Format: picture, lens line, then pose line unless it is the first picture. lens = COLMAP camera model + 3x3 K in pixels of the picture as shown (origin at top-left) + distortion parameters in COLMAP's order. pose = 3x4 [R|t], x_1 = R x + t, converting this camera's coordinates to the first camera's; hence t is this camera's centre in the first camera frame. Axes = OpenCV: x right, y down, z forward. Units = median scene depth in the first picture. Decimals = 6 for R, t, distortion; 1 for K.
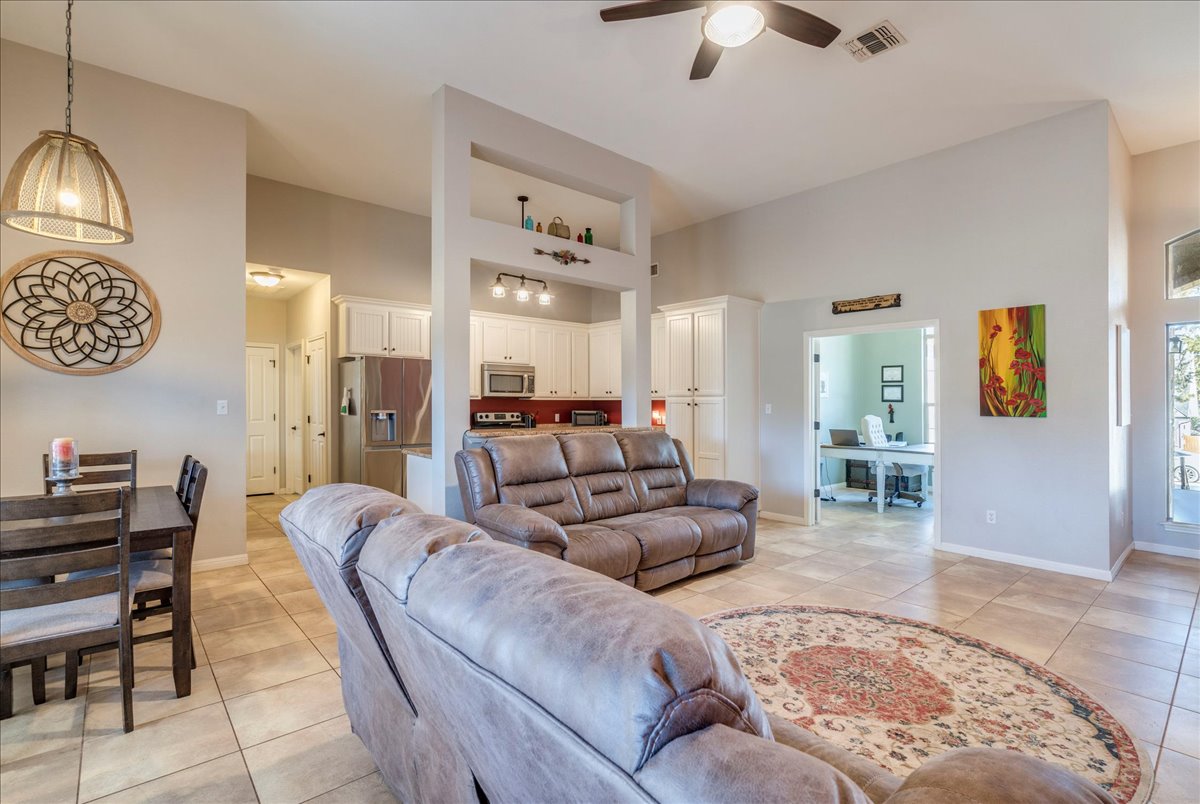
lens RADIAL K [[560.8, 0, 581.7], [0, 560.8, 398.7], [0, 0, 1]] dist [-0.002036, -0.000280]
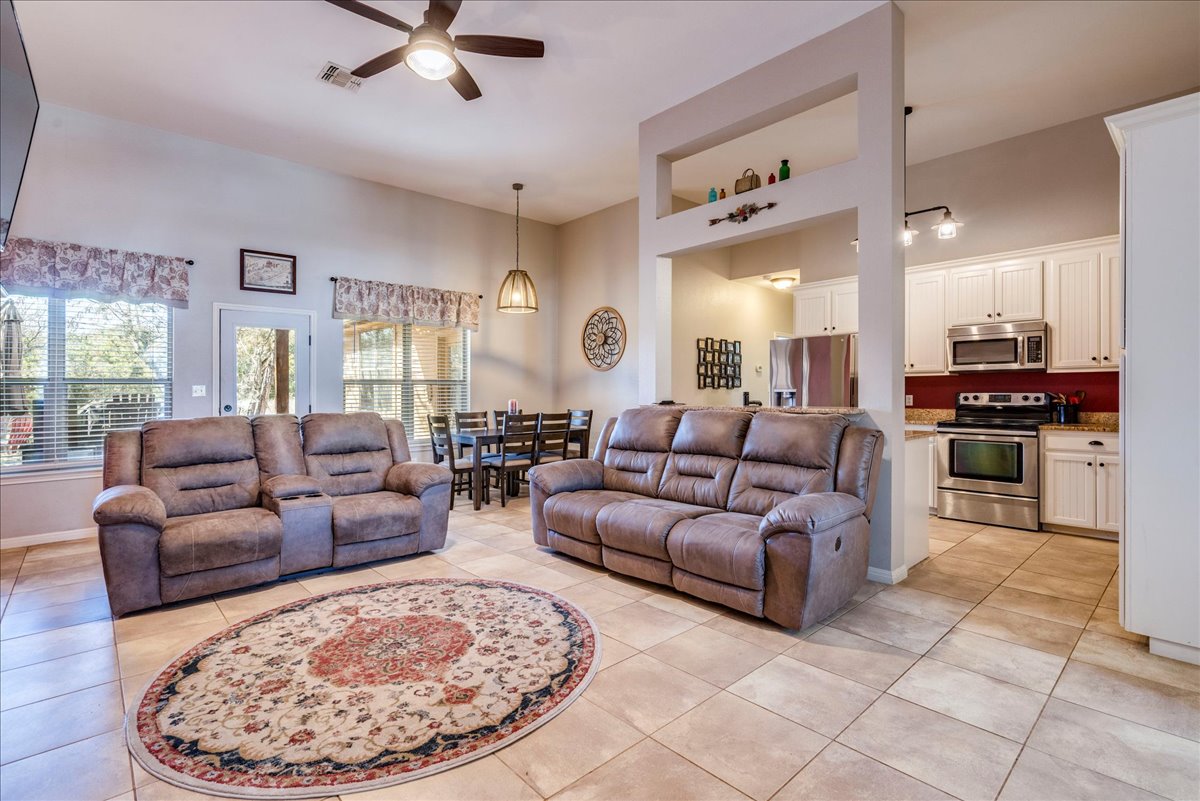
lens RADIAL K [[555.2, 0, 599.6], [0, 555.2, 382.7], [0, 0, 1]] dist [-0.004011, -0.000158]
pose [[0.047668, -0.021339, -0.998635, 1.237275], [0.013090, 0.999699, -0.020737, 0.046572], [0.998777, -0.012083, 0.047933, 1.081498]]
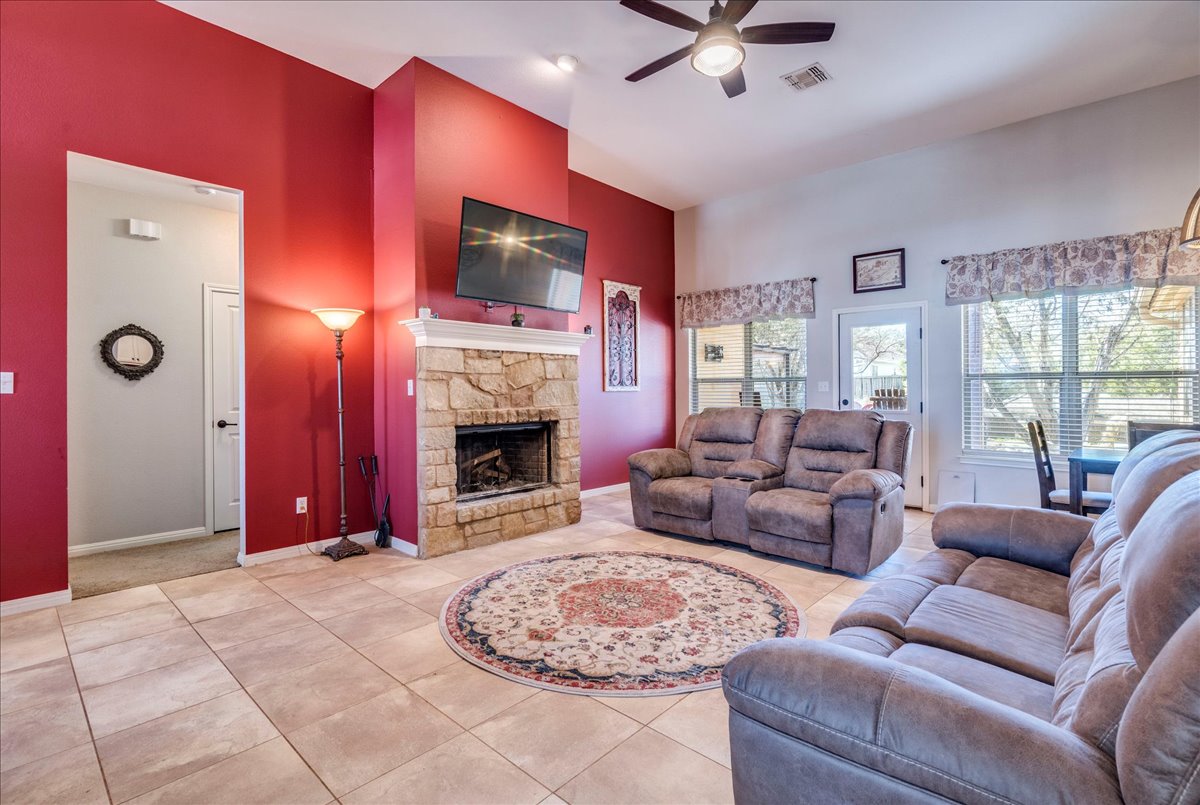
lens RADIAL K [[555.2, 0, 599.6], [0, 555.2, 384.7], [0, 0, 1]] dist [-0.004011, -0.000158]
pose [[-0.989924, -0.010739, -0.141193, 0.585841], [-0.008755, 0.999854, -0.014664, 0.048788], [0.141330, -0.013280, -0.989874, 1.772529]]
